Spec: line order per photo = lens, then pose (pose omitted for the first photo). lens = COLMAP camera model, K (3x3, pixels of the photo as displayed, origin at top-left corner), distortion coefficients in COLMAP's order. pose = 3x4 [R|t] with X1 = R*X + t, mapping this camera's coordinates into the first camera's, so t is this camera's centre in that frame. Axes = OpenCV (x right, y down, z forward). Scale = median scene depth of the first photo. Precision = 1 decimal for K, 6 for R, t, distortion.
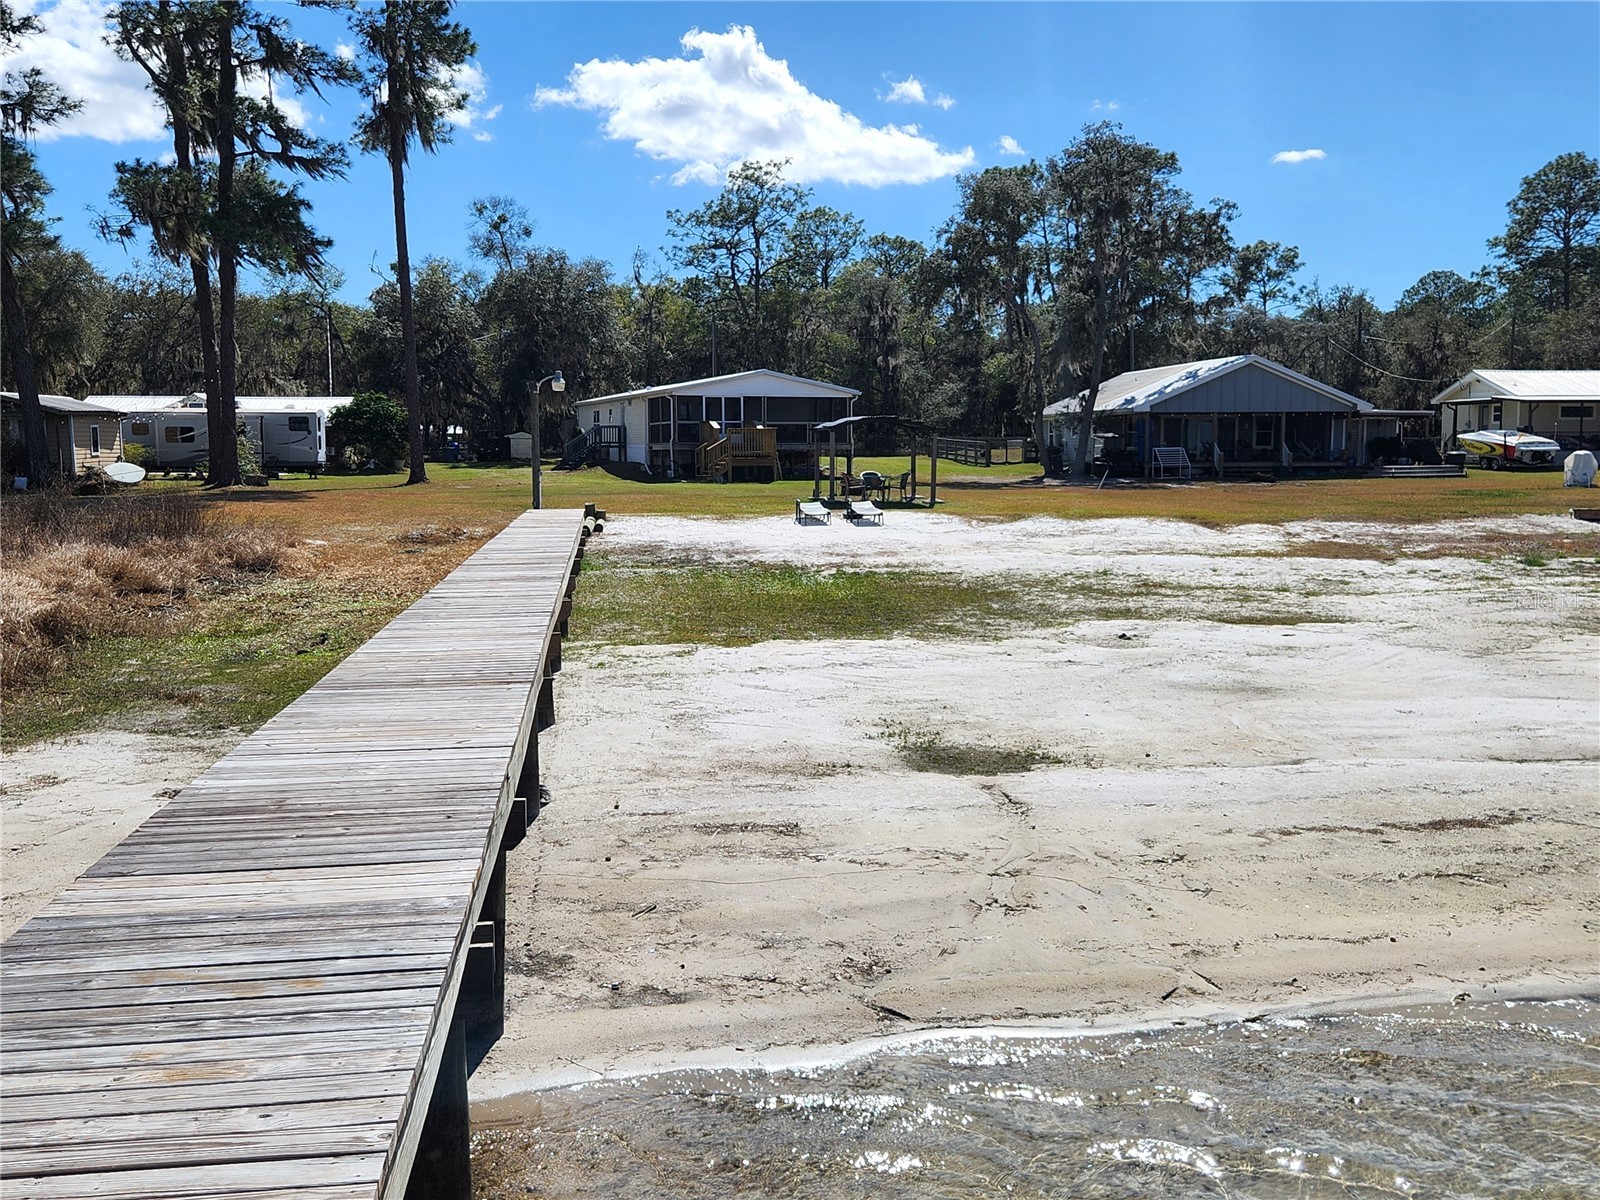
lens RADIAL K [[1640.9, 0, 800.0], [0, 1640.9, 600.0], [0, 0, 1]] dist [0.109683, -0.007640]
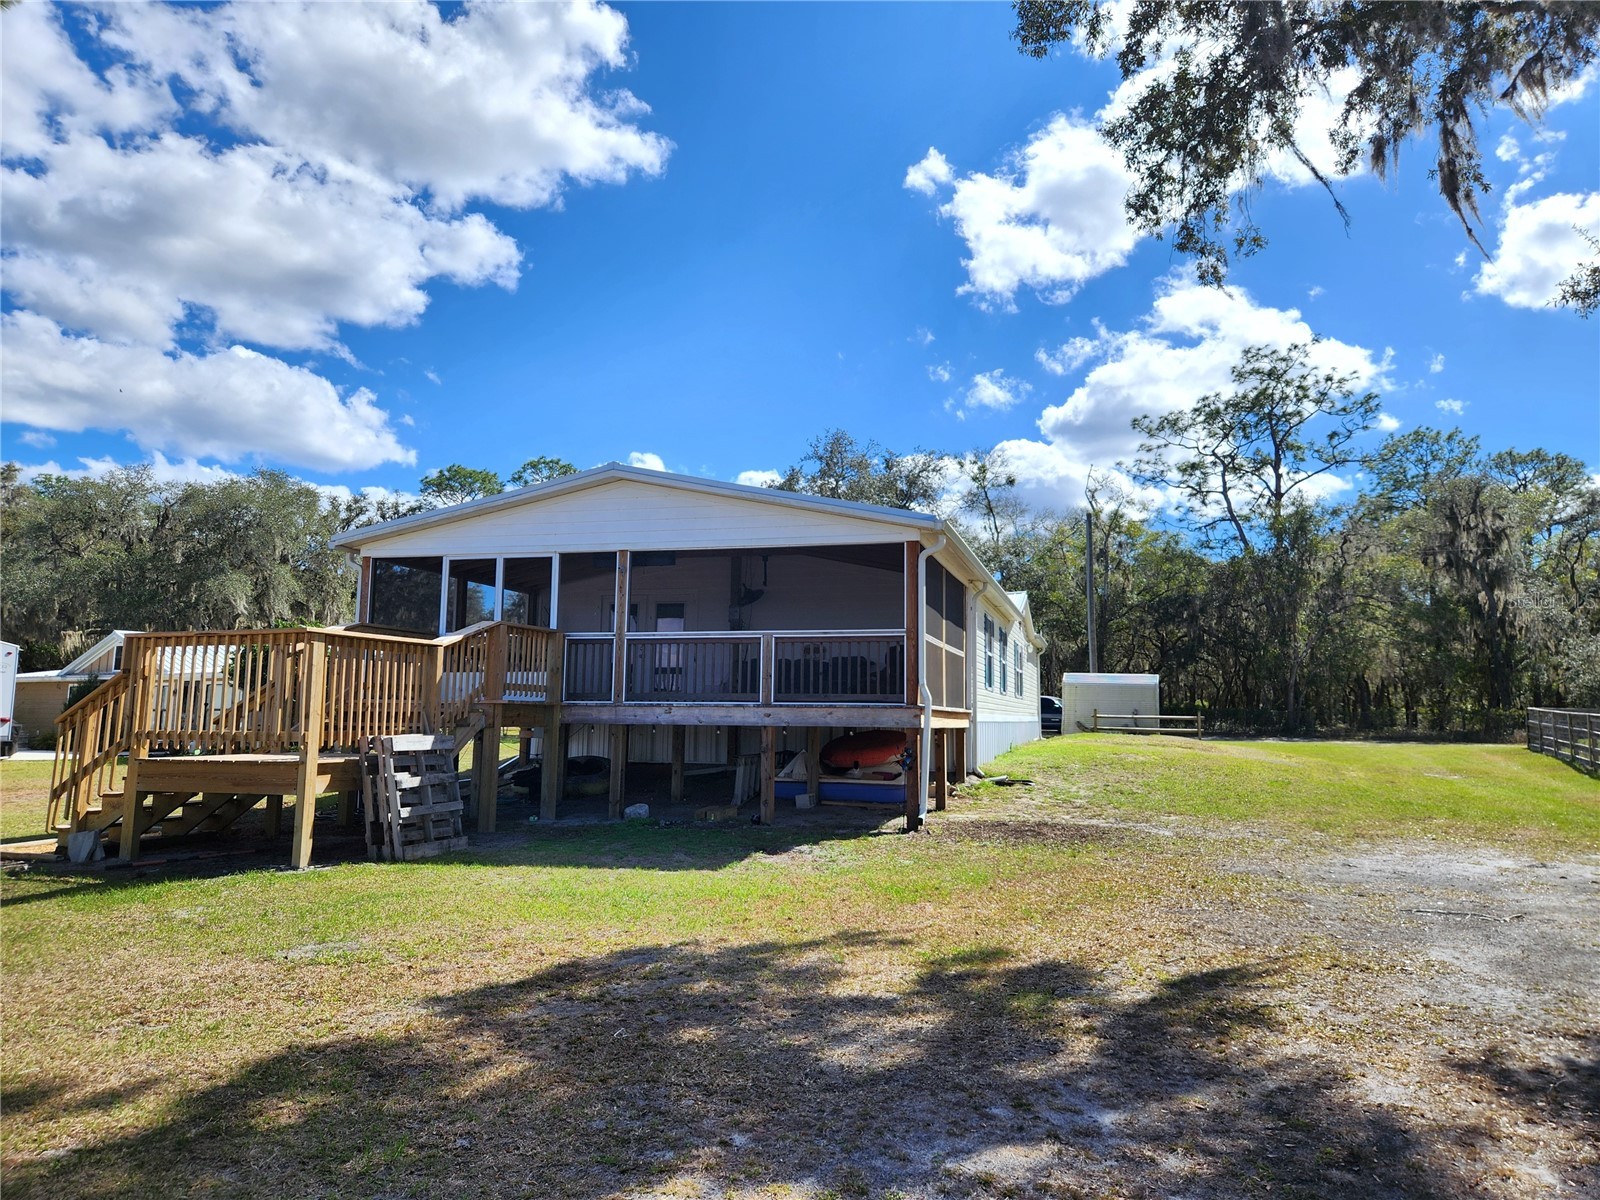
lens RADIAL K [[1072.5, 0, 822.9], [0, 1072.5, 595.5], [0, 0, 1]] dist [0.025712, -0.008938]
pose [[0.829776, -0.053674, -0.555510, 0.090009], [-0.064941, 0.979317, -0.191626, -0.059897], [0.554306, 0.195082, 0.809128, 0.647241]]
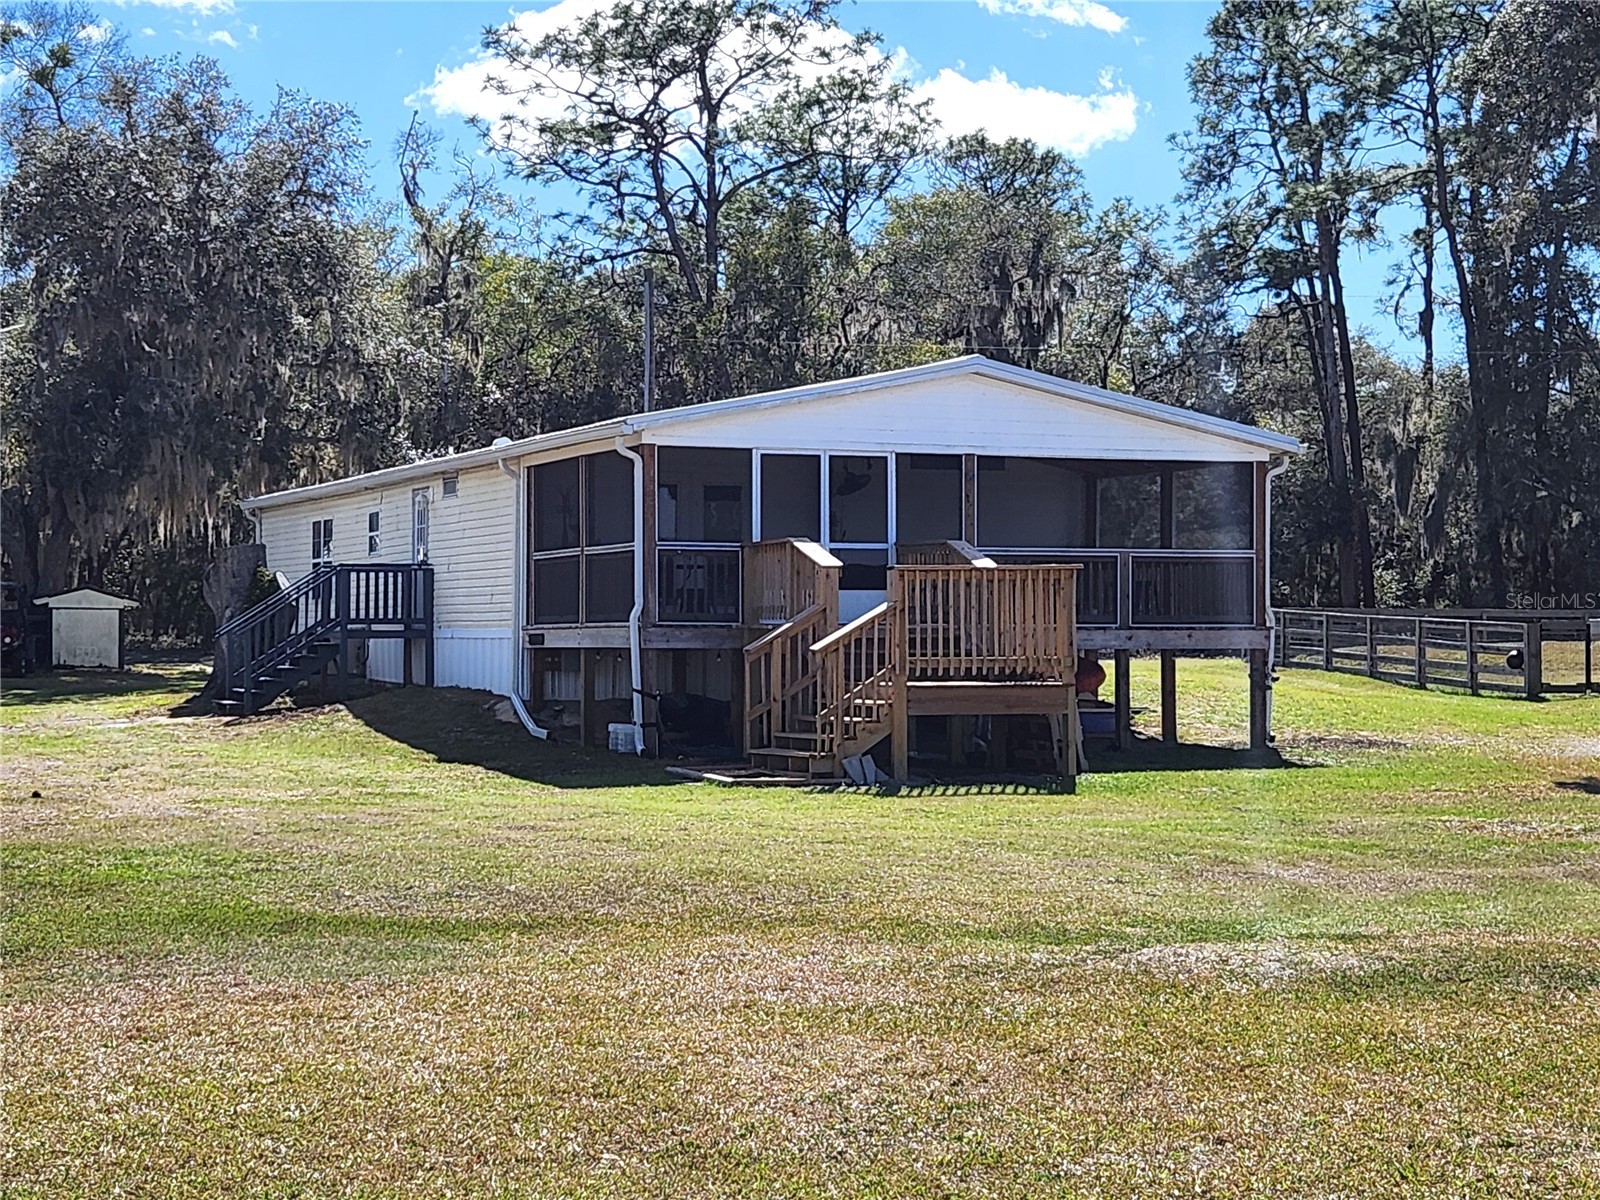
lens RADIAL K [[2941.0, 0, 776.2], [0, 2941.0, 638.5], [0, 0, 1]] dist [0.152376, -0.361517]
pose [[0.998650, 0.003924, 0.051798, -0.059220], [0.000755, 0.995940, -0.090014, -0.037299], [-0.051941, 0.089932, 0.994593, 0.391218]]
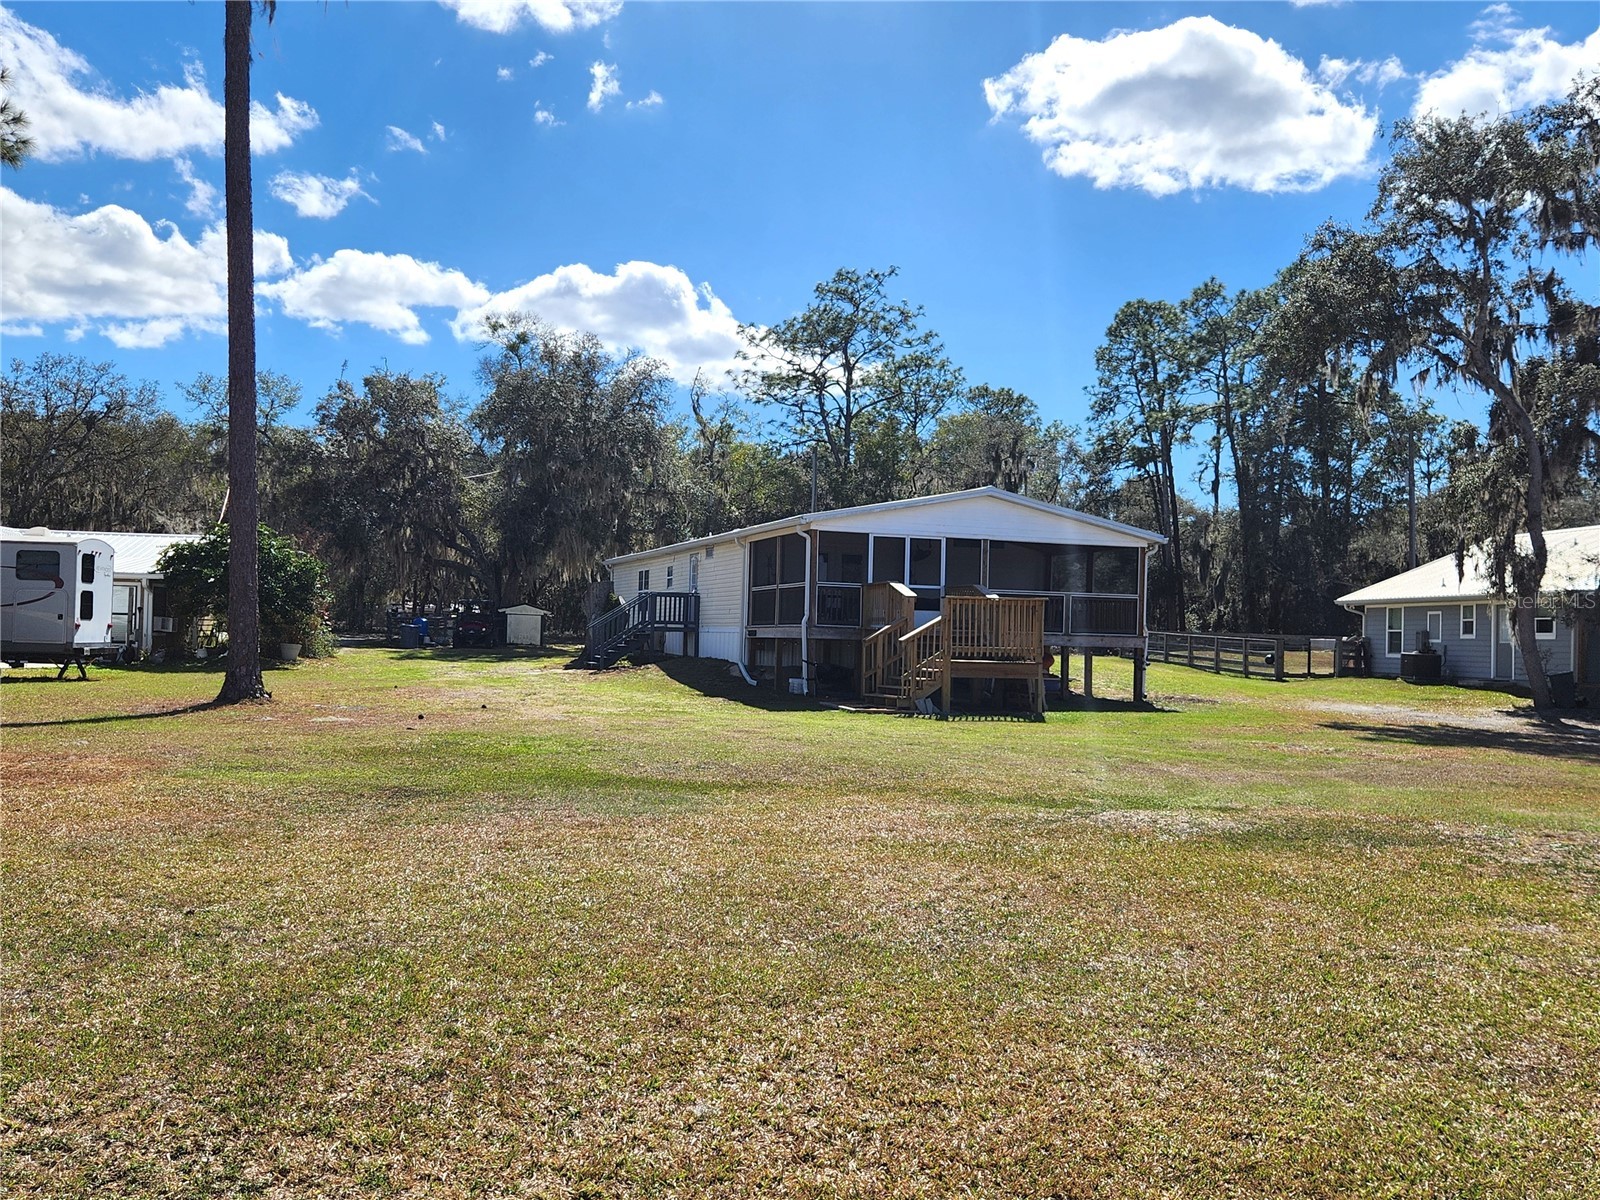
lens RADIAL K [[1471.9, 0, 800.0], [0, 1471.9, 600.0], [0, 0, 1]] dist [0.110172, -0.000471]
pose [[0.999567, 0.029403, 0.001340, -0.059521], [-0.029042, 0.992629, -0.117660, -0.037442], [-0.004790, 0.117570, 0.993053, 0.412658]]
